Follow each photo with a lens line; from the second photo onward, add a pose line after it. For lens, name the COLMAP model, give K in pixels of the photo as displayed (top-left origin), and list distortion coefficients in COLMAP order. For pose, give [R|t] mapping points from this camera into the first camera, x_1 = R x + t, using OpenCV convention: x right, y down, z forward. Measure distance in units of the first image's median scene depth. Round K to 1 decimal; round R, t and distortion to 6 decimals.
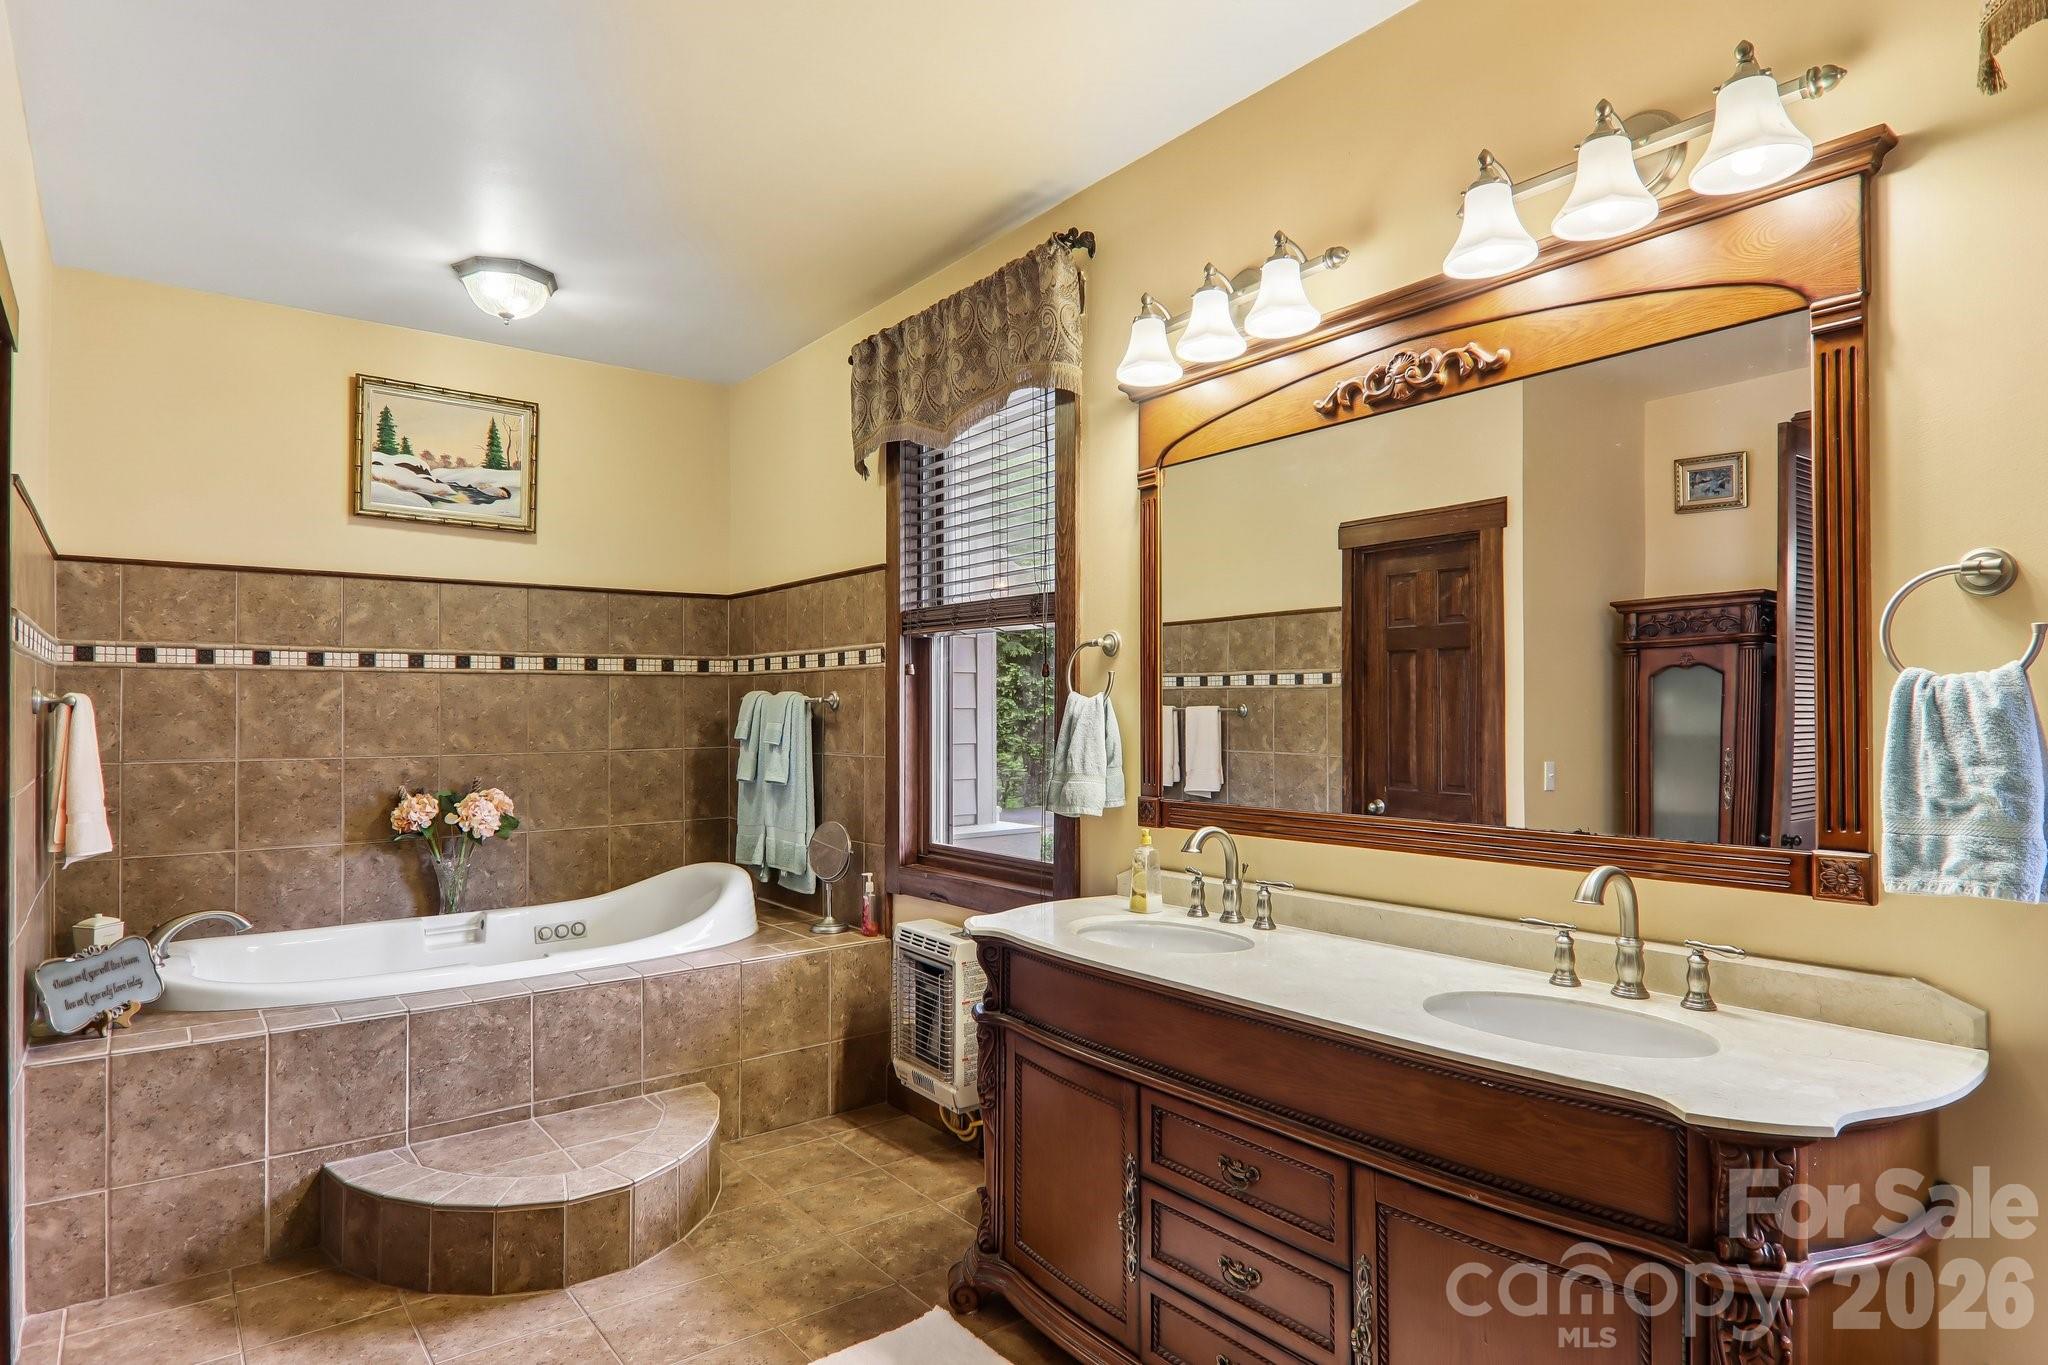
lens RADIAL K [[1111.5, 0, 1025.5], [0, 1111.5, 695.2], [0, 0, 1]] dist [-0.000413, -0.012796]
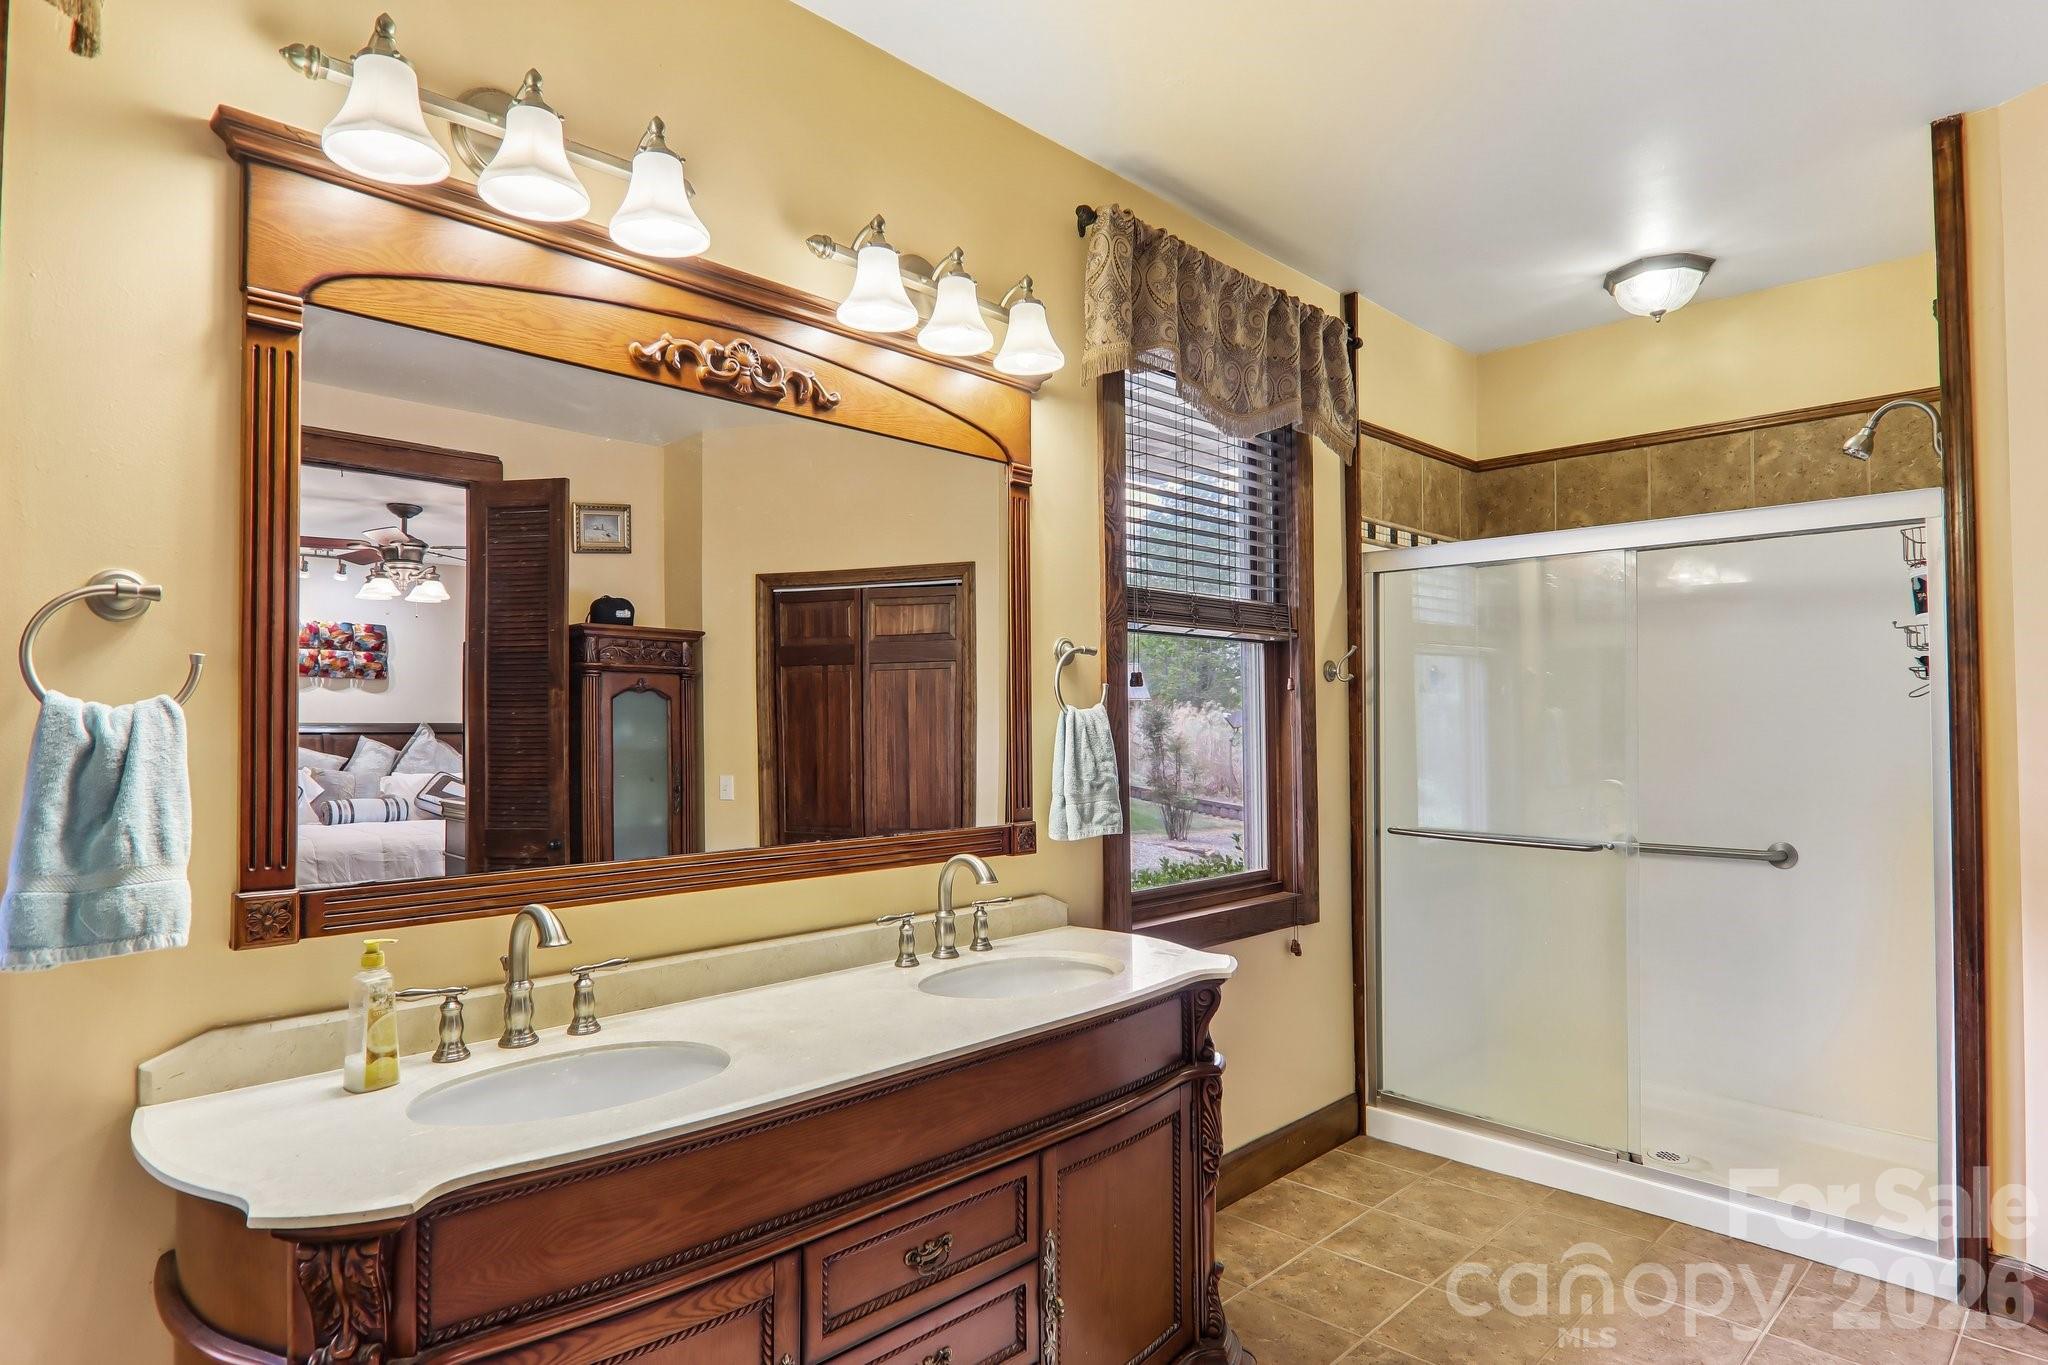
lens RADIAL K [[1111.5, 0, 1025.5], [0, 1111.5, 695.2], [0, 0, 1]] dist [-0.000413, -0.012796]
pose [[-0.119044, 0.027551, 0.992507, -0.674580], [-0.014049, 0.999468, -0.029429, 0.008081], [-0.992790, -0.017447, -0.118594, 0.984836]]
